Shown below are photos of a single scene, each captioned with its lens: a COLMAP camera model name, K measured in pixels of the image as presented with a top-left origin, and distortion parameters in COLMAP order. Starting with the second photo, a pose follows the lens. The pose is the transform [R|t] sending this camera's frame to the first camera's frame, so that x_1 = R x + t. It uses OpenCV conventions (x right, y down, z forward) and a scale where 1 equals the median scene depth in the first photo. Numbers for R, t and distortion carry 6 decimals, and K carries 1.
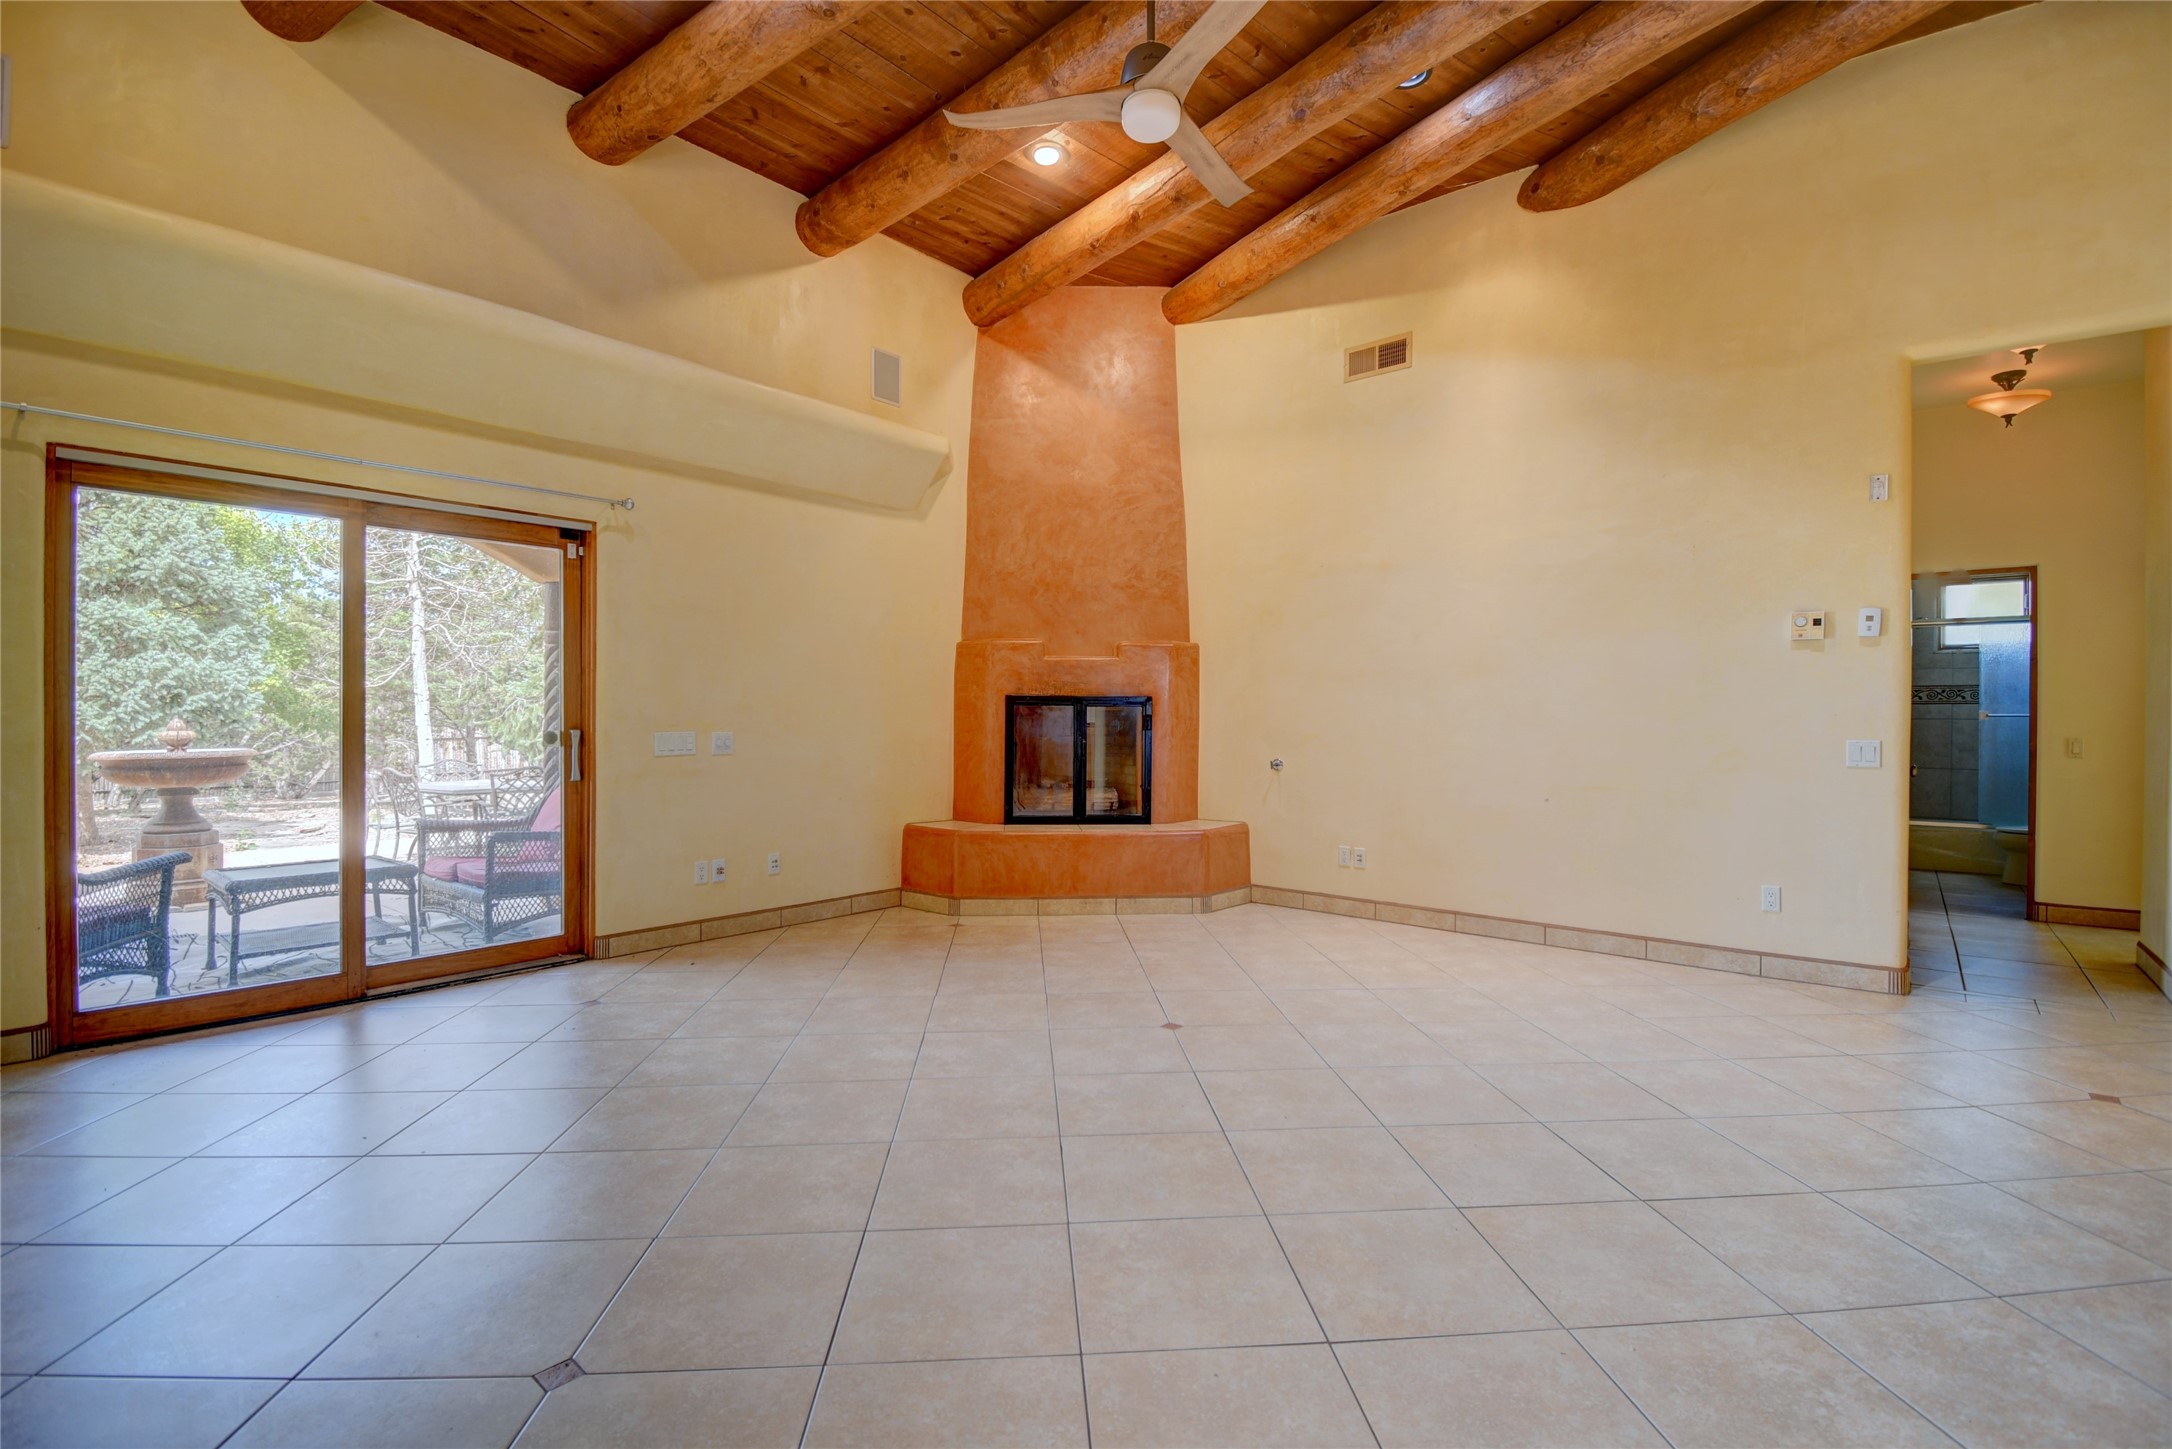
lens RADIAL K [[973.7, 0, 1100.9], [0, 973.7, 725.9], [0, 0, 1]] dist [-0.030905, -0.000426]
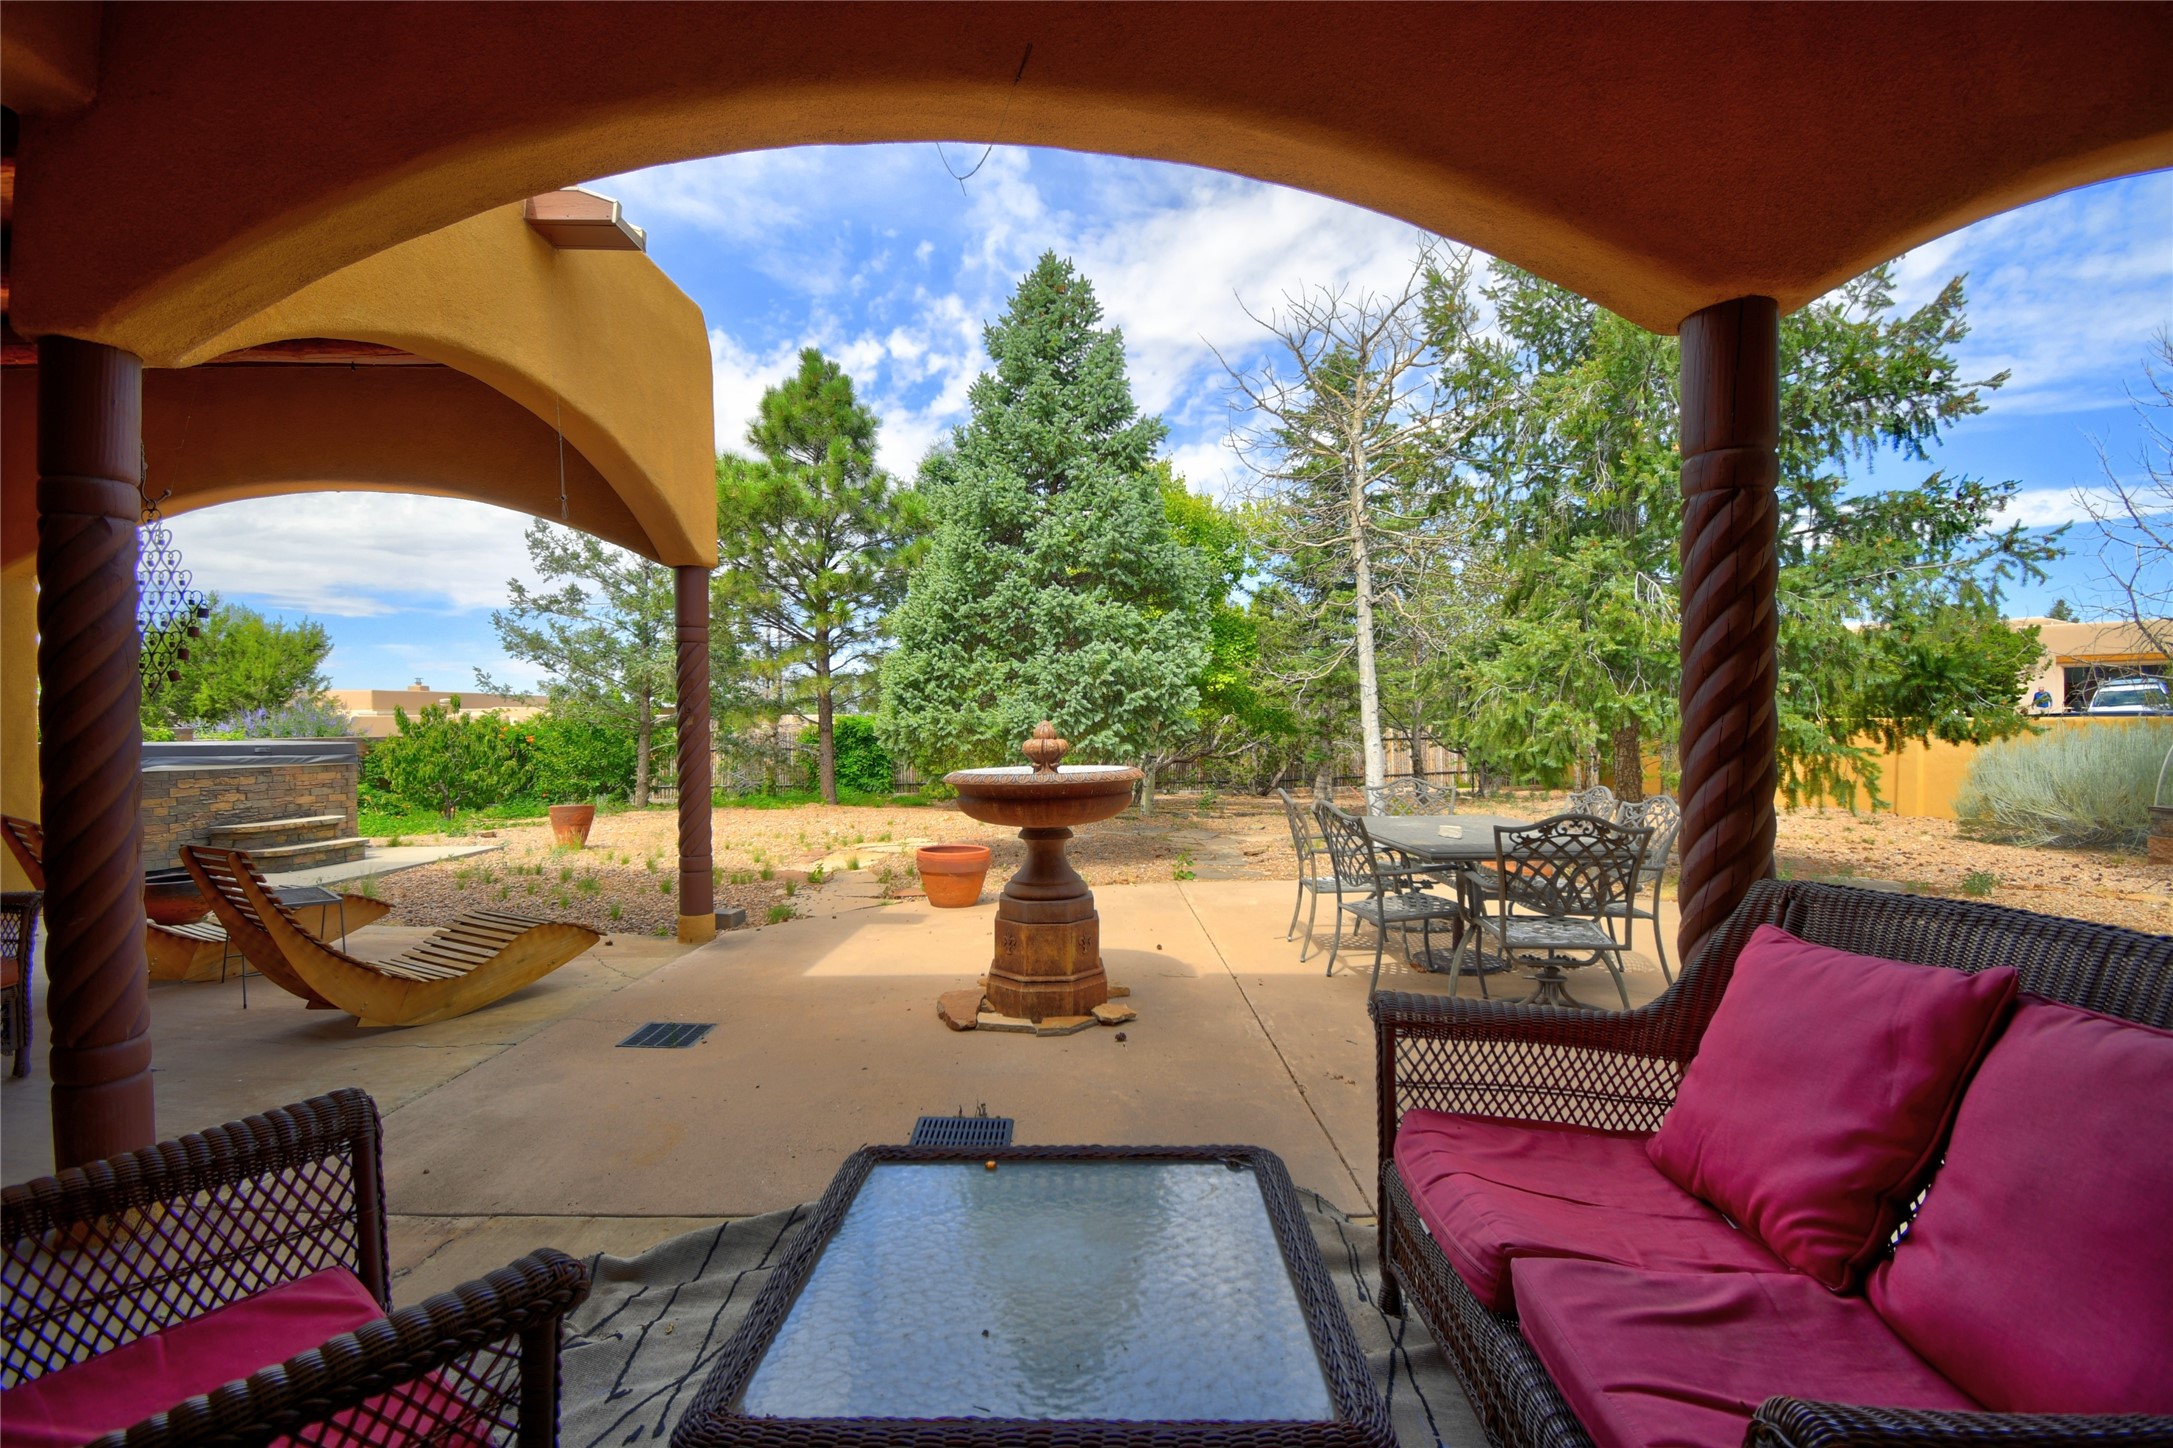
lens RADIAL K [[974.2, 0, 1101.4], [0, 974.2, 725.4], [0, 0, 1]] dist [-0.030905, -0.000426]
pose [[0.635967, -0.003602, -0.771708, -0.302326], [0.004488, 0.999989, -0.000970, -0.002418], [0.771703, -0.002846, 0.635977, 0.420691]]
